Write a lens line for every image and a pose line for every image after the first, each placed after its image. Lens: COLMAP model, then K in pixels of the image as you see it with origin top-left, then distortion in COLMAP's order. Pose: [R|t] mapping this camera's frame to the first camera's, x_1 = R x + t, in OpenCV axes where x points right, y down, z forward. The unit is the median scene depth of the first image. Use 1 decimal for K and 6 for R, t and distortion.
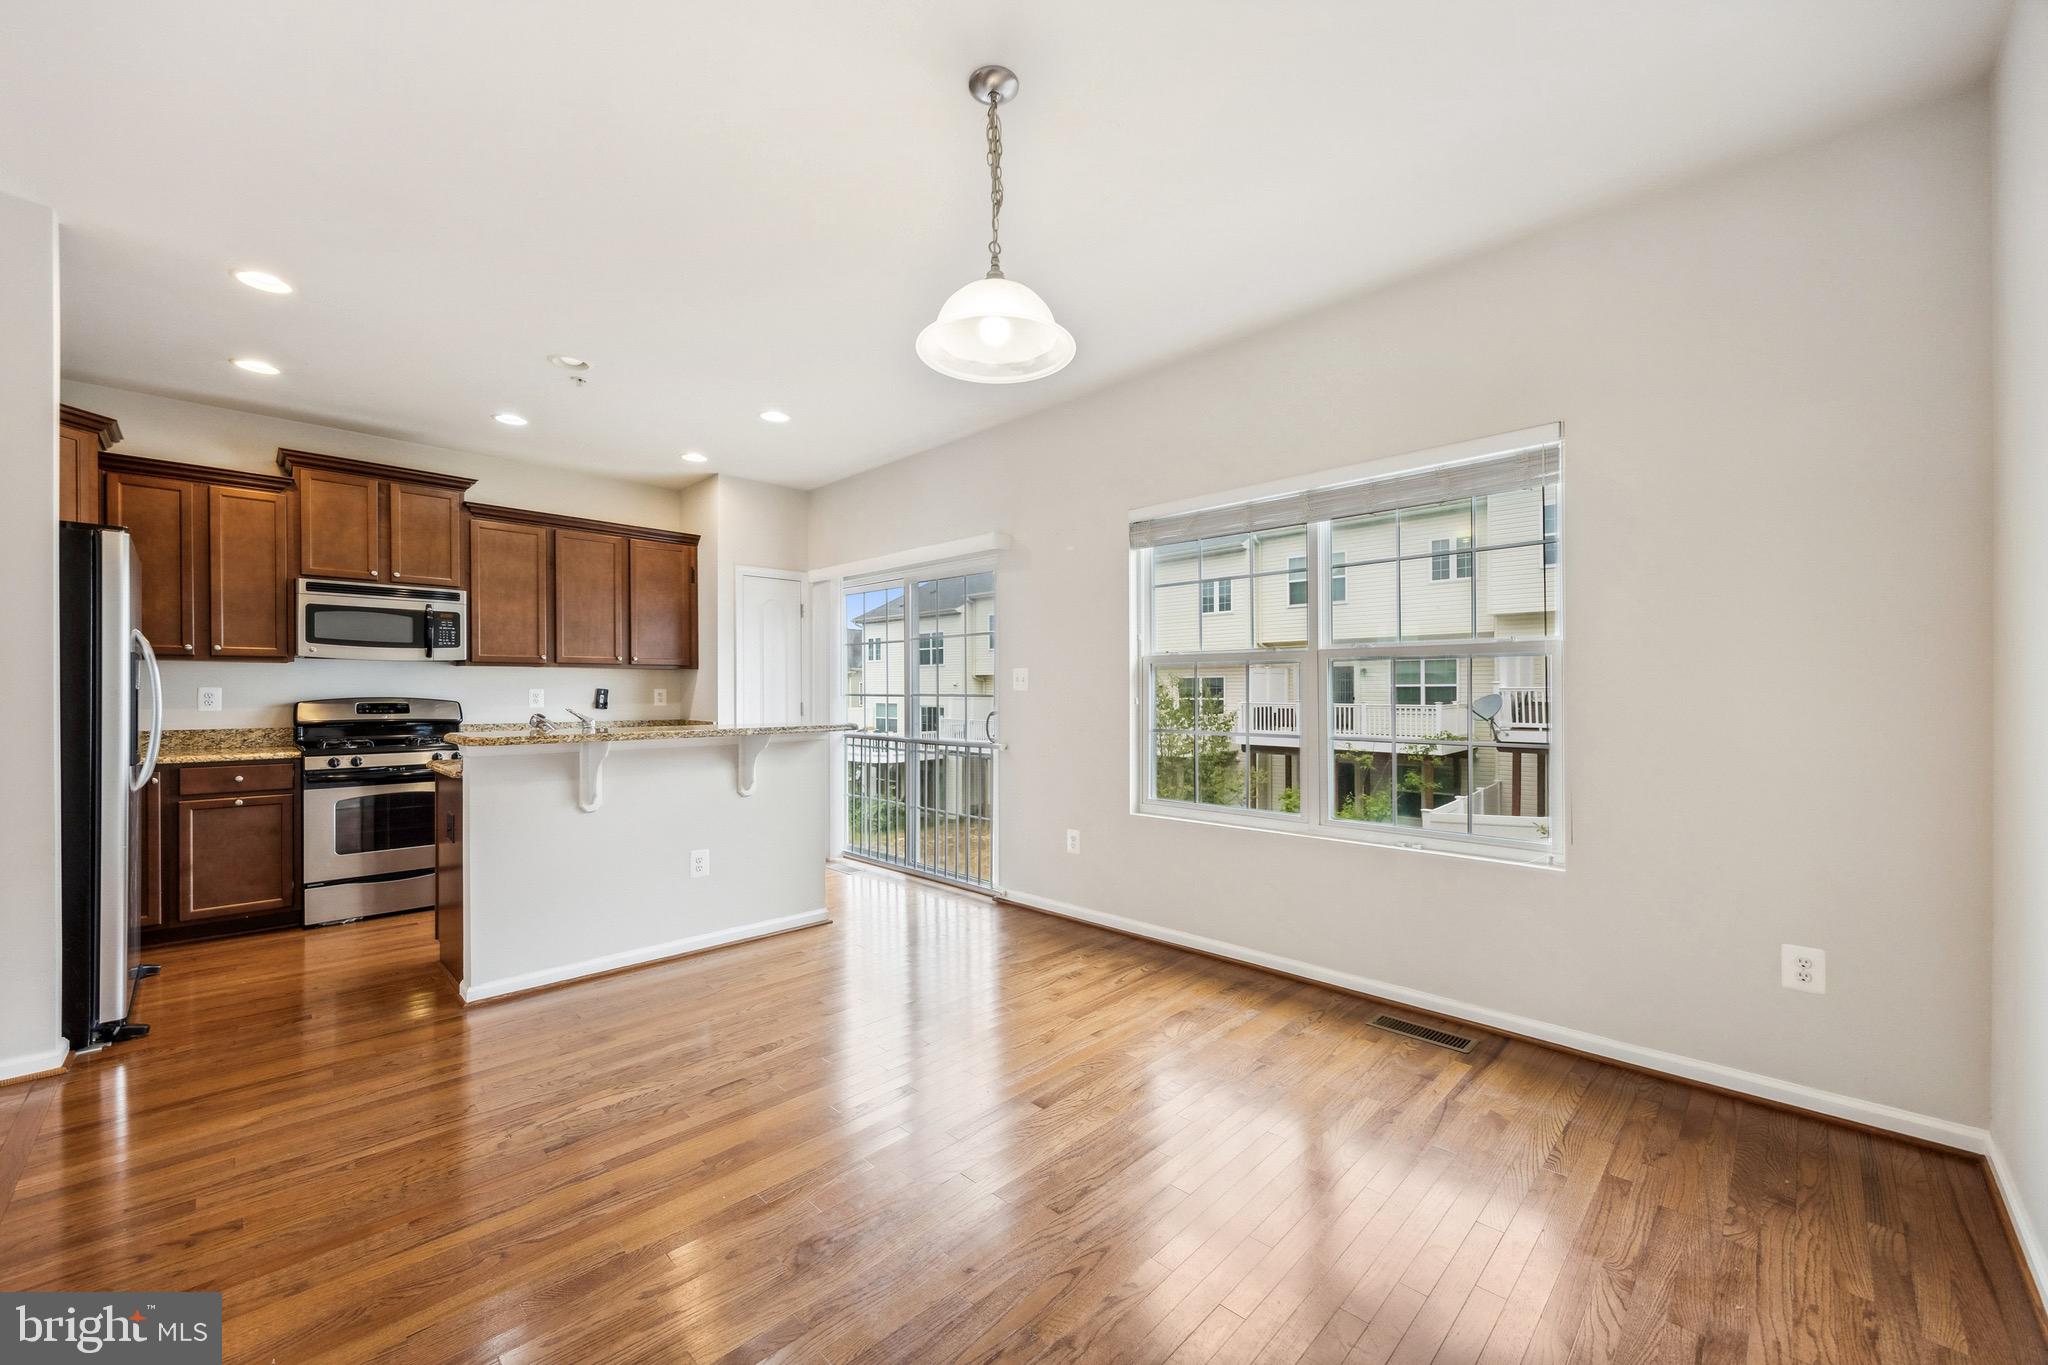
lens RADIAL K [[790.8, 0, 1024.0], [0, 790.8, 690.6], [0, 0, 1]] dist [0.000011, -0.000113]
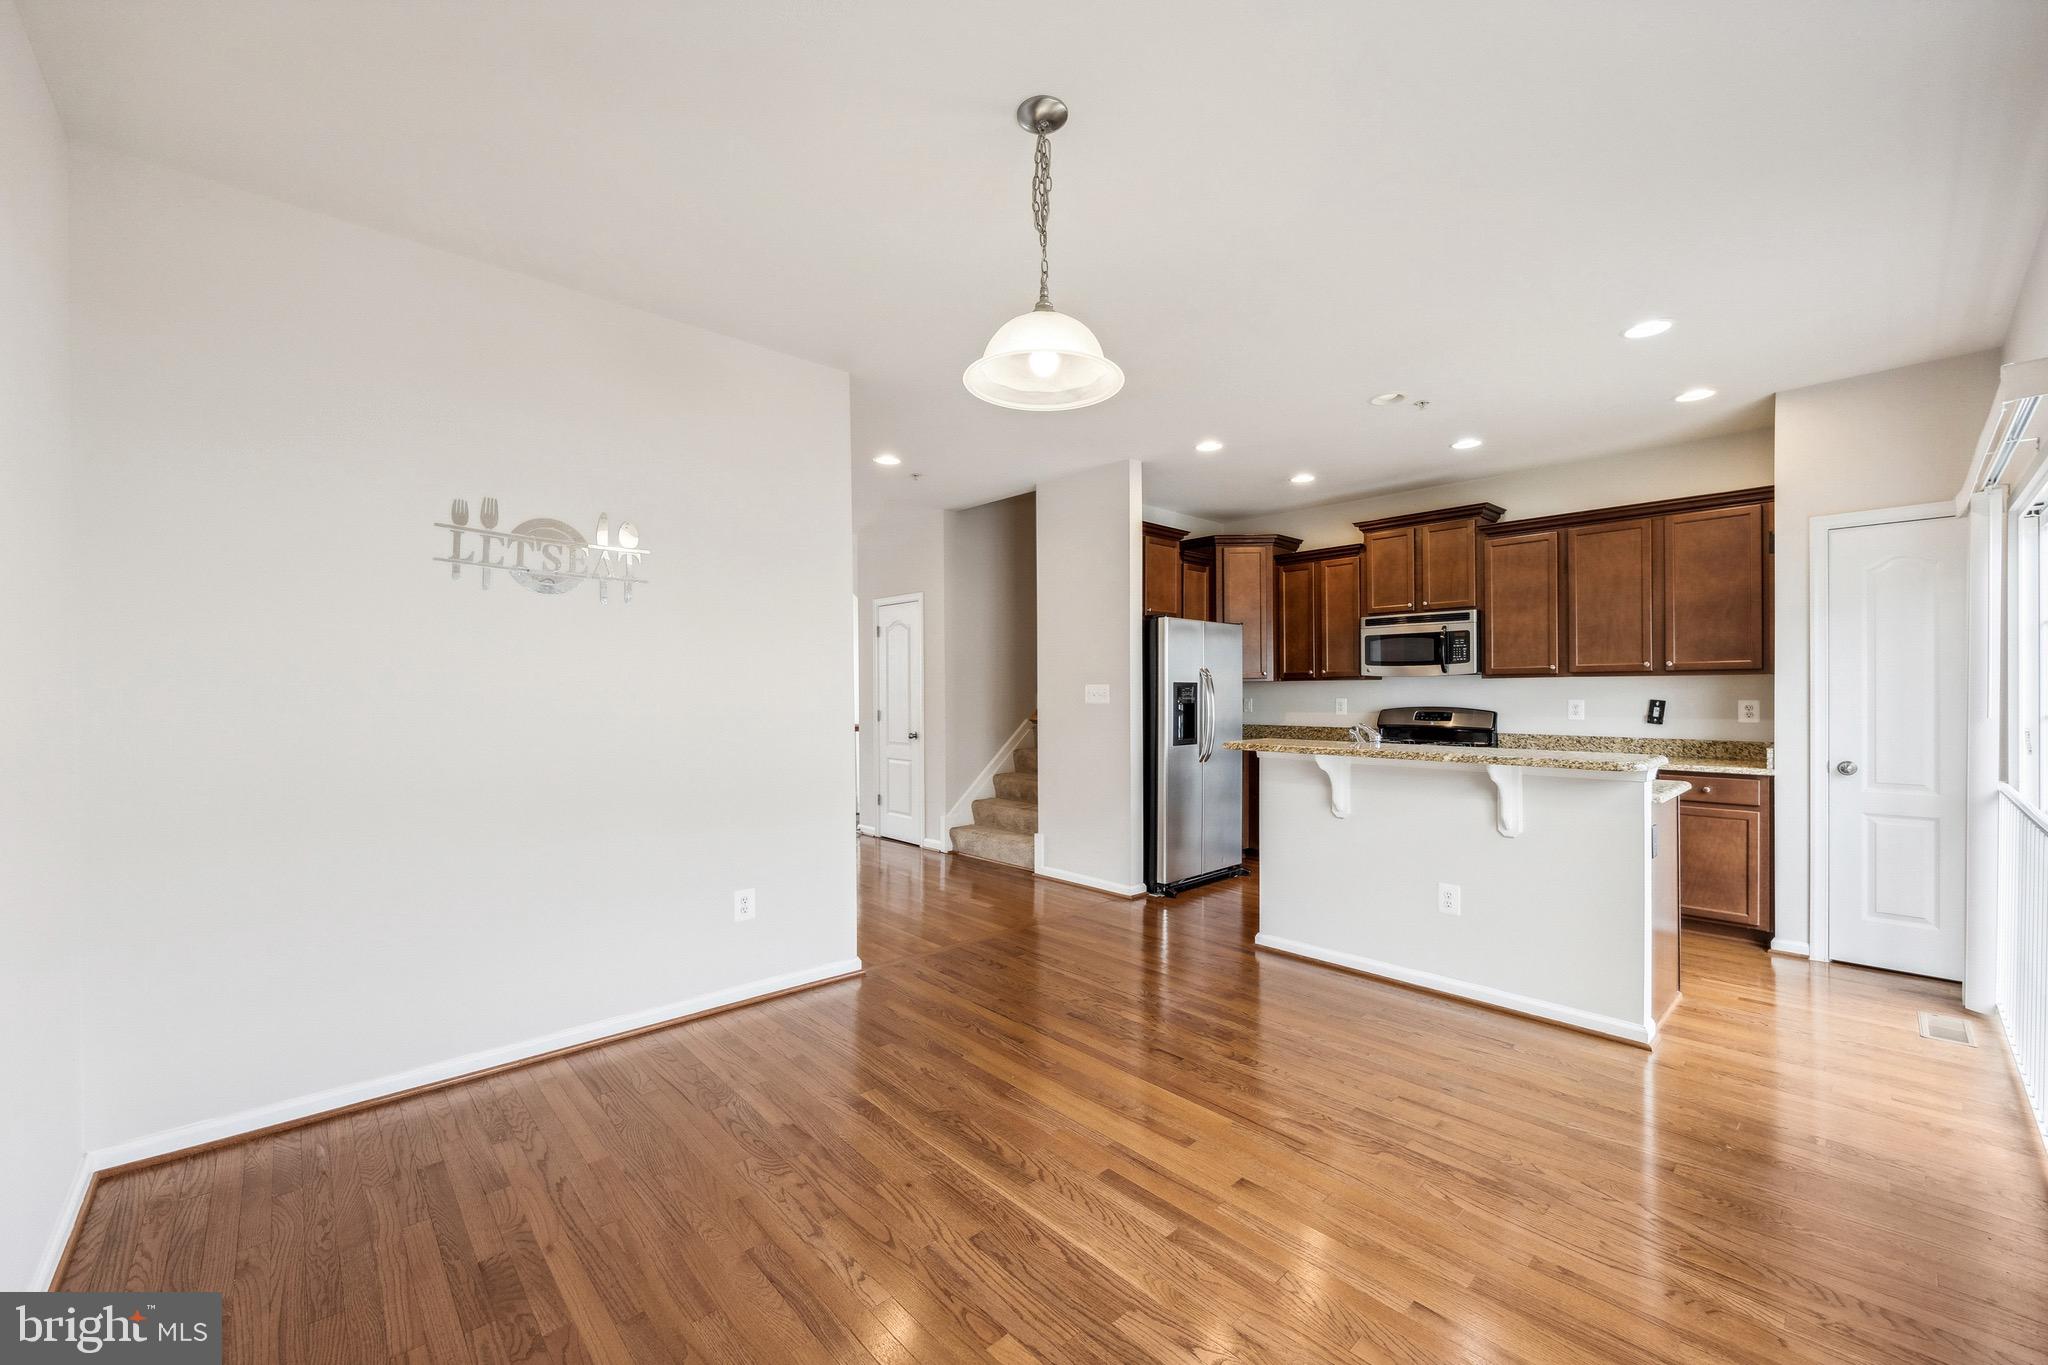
lens RADIAL K [[804.9, 0, 1023.7], [0, 804.9, 694.7], [0, 0, 1]] dist [0.001519, -0.000322]
pose [[-0.040237, 0.003616, -0.999184, 0.436664], [0.004099, 0.999986, 0.003454, -0.017023], [0.999182, -0.003957, -0.040251, 0.451948]]
